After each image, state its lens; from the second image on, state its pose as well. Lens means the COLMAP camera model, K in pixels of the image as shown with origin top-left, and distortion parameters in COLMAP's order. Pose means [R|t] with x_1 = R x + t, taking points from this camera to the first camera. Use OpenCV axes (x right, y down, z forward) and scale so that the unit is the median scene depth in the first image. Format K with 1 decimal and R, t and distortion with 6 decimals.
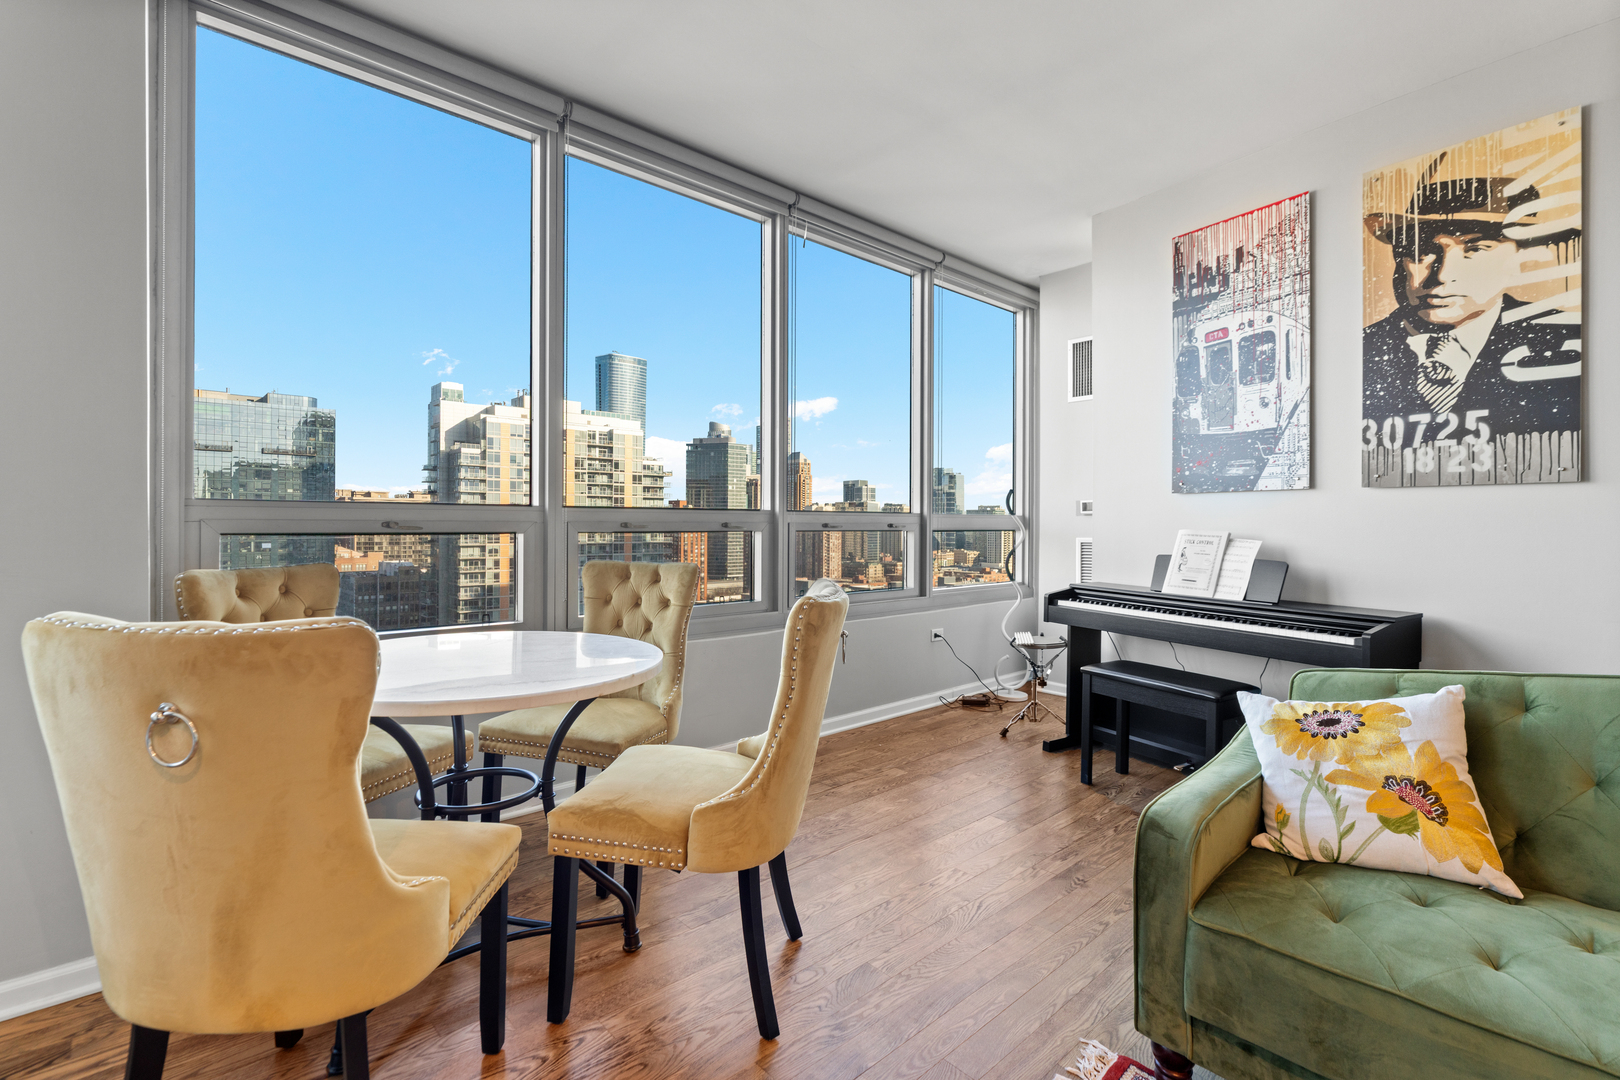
lens RADIAL K [[745.1, 0, 807.3], [0, 745.1, 523.6], [0, 0, 1]] dist [-0.001421, -0.000717]
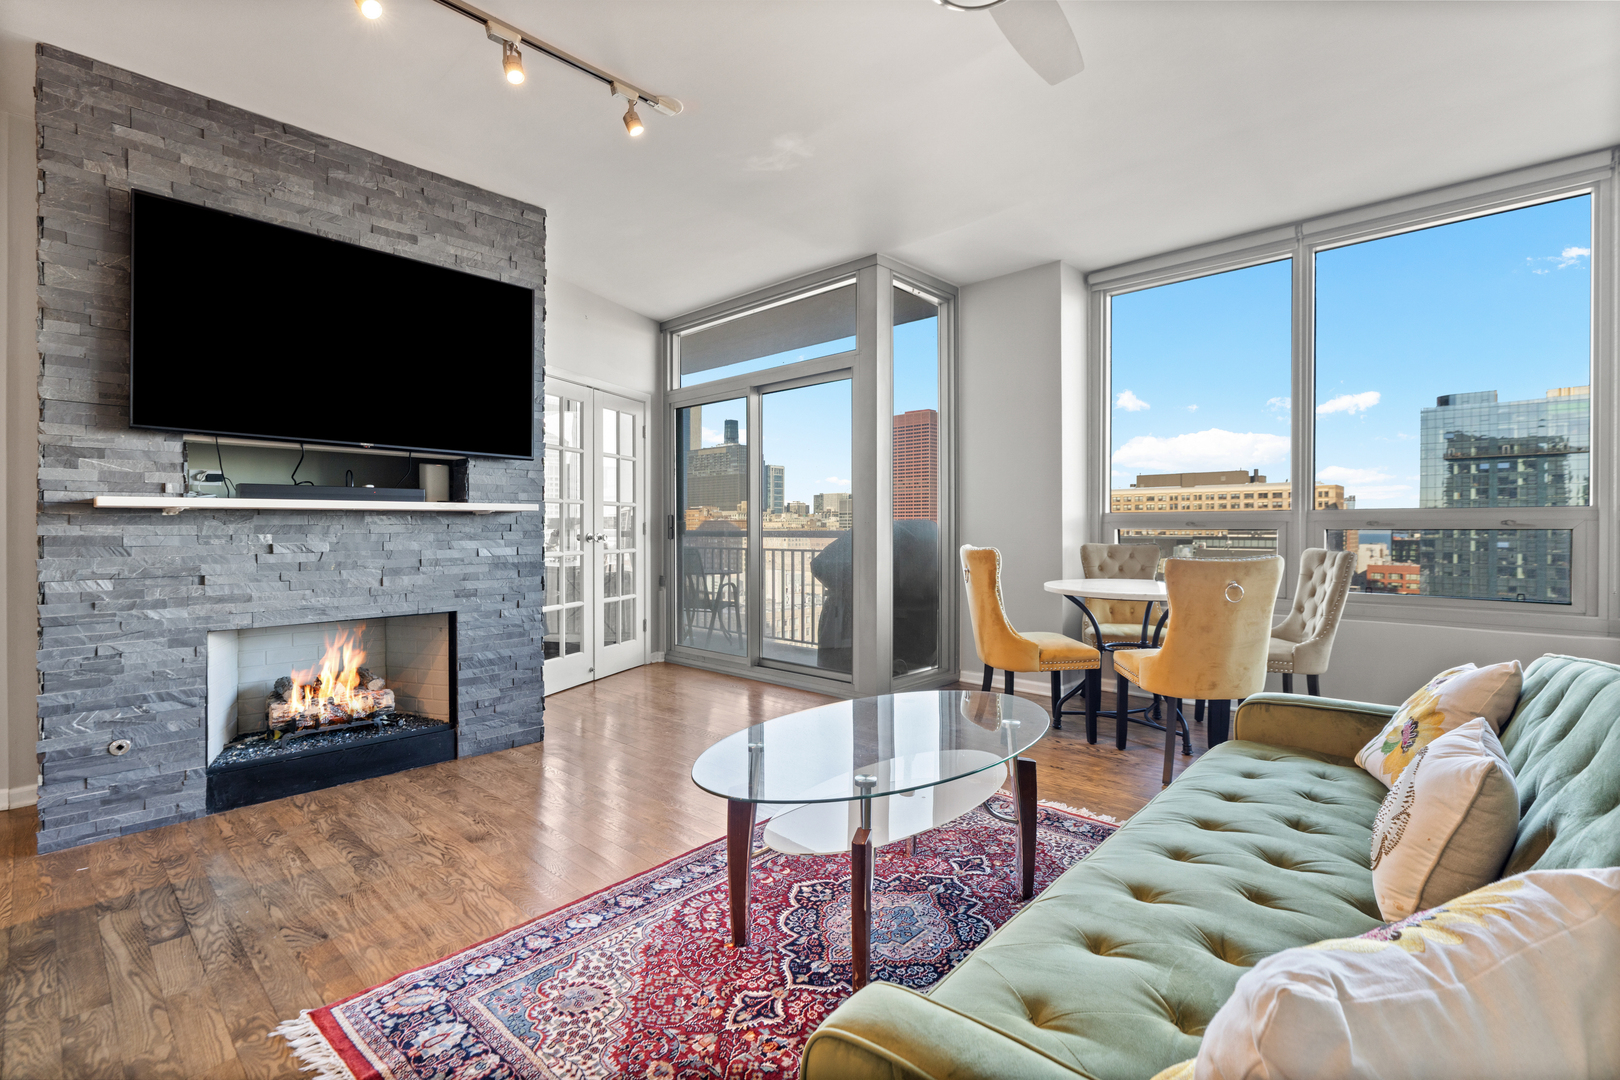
lens RADIAL K [[740.2, 0, 810.0], [0, 740.2, 540.0], [0, 0, 1]] dist [-0.006053, -0.000485]
pose [[0.067707, 0.009181, -0.997663, 1.044199], [-0.001857, 0.999957, 0.009077, 0.023138], [0.997703, 0.001238, 0.067722, -0.034419]]
